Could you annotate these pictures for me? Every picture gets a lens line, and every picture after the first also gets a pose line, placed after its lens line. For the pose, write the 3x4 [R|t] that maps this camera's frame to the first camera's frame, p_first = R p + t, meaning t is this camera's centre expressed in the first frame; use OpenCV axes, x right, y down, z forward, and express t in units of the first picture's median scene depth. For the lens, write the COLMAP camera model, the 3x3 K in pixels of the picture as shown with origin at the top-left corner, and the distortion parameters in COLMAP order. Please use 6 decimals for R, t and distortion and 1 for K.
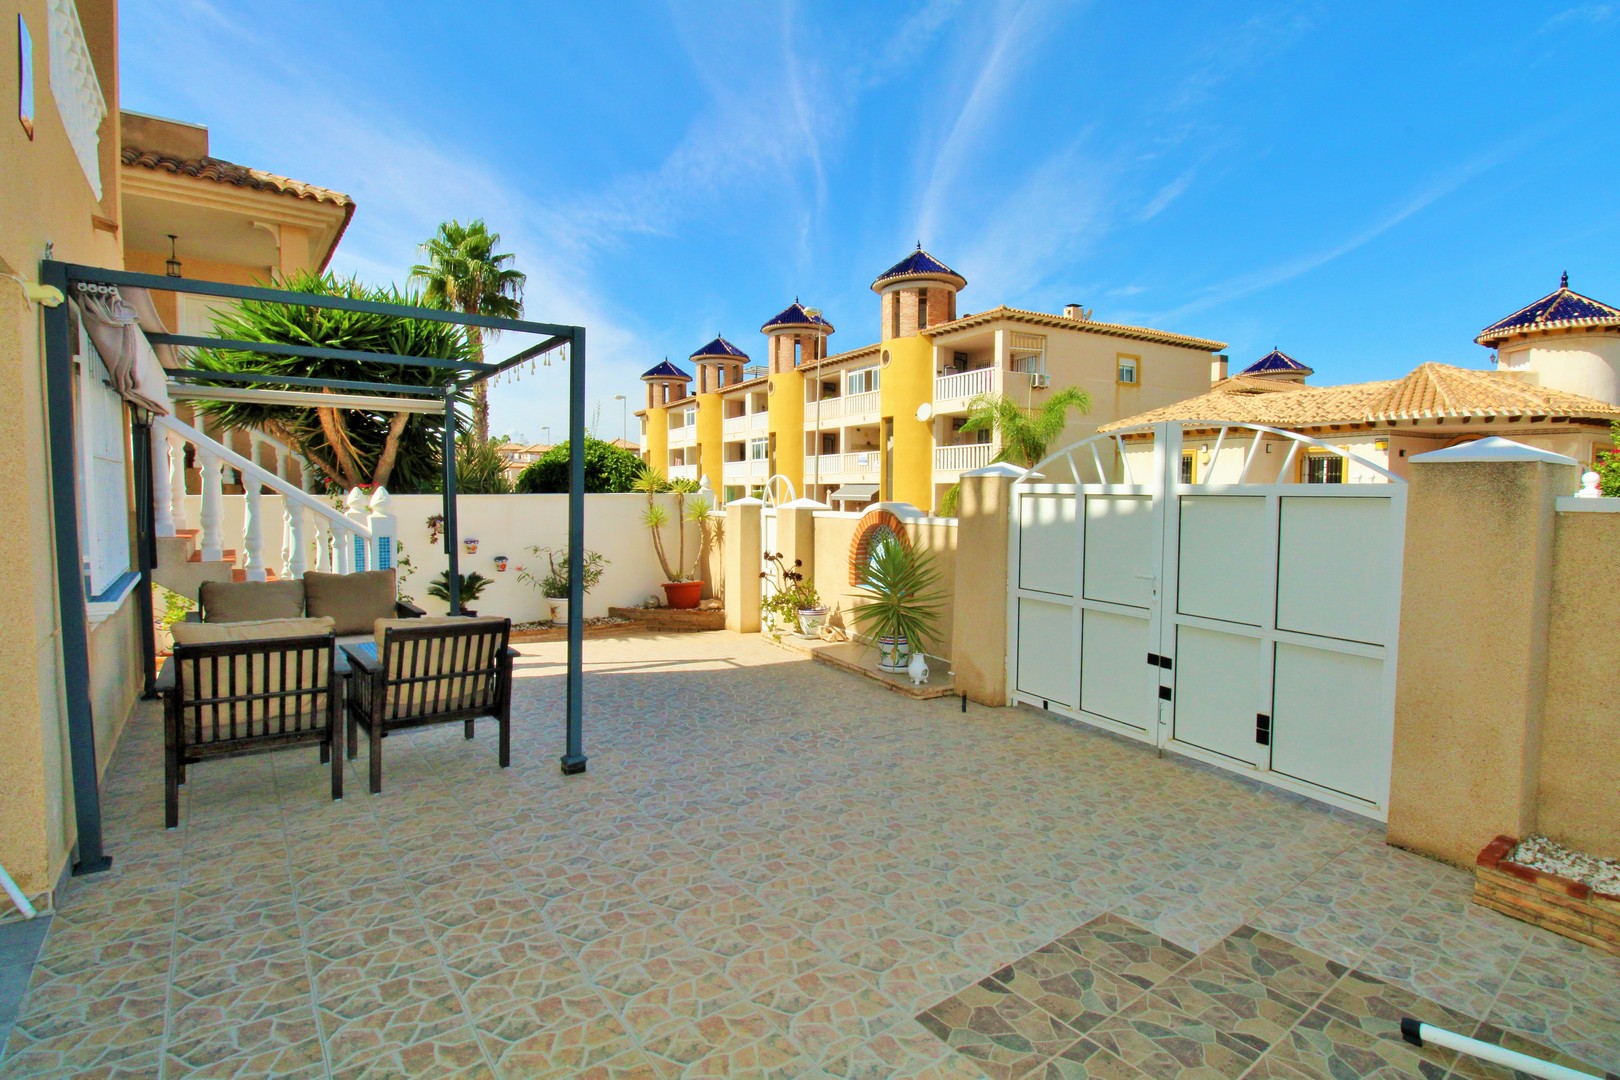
lens RADIAL K [[750.3, 0, 814.1], [0, 750.3, 534.5], [0, 0, 1]] dist [-0.001295, -0.000731]
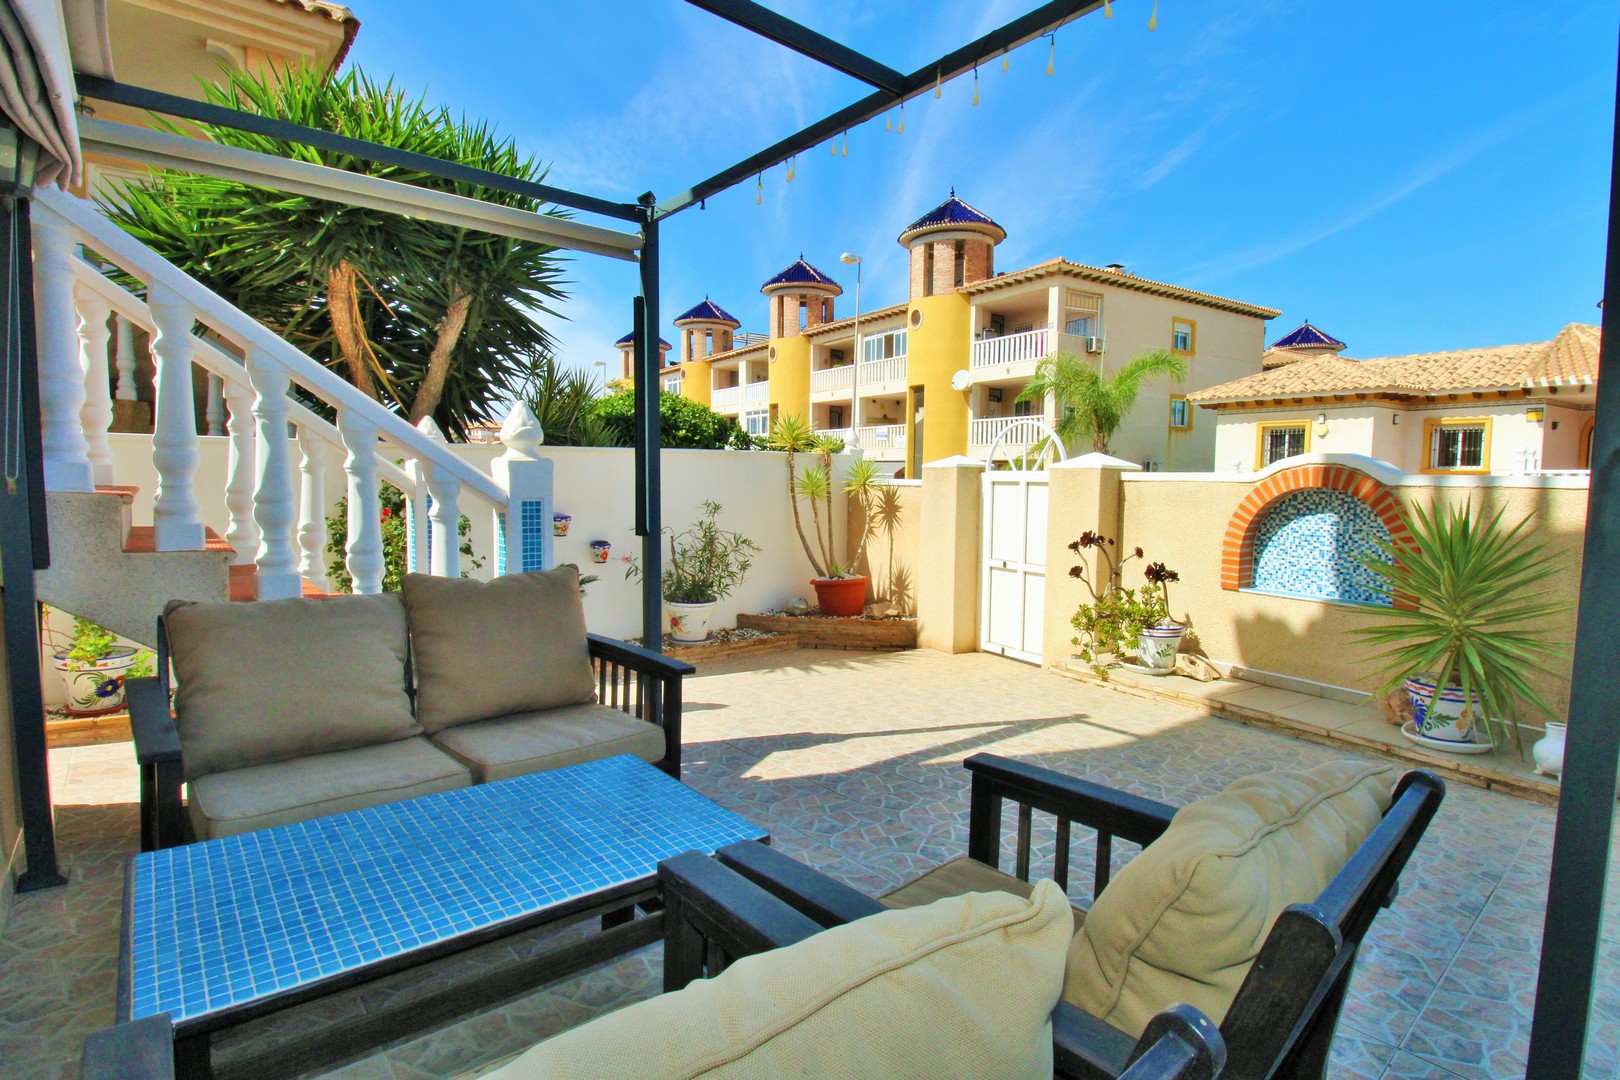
lens RADIAL K [[770.8, 0, 810.4], [0, 770.8, 535.9], [0, 0, 1]] dist [-0.000564, -0.010490]
pose [[0.998646, 0.002687, 0.051949, -0.077914], [-0.003822, 0.999756, 0.021761, 0.002682], [-0.051878, -0.021930, 0.998413, 0.090410]]
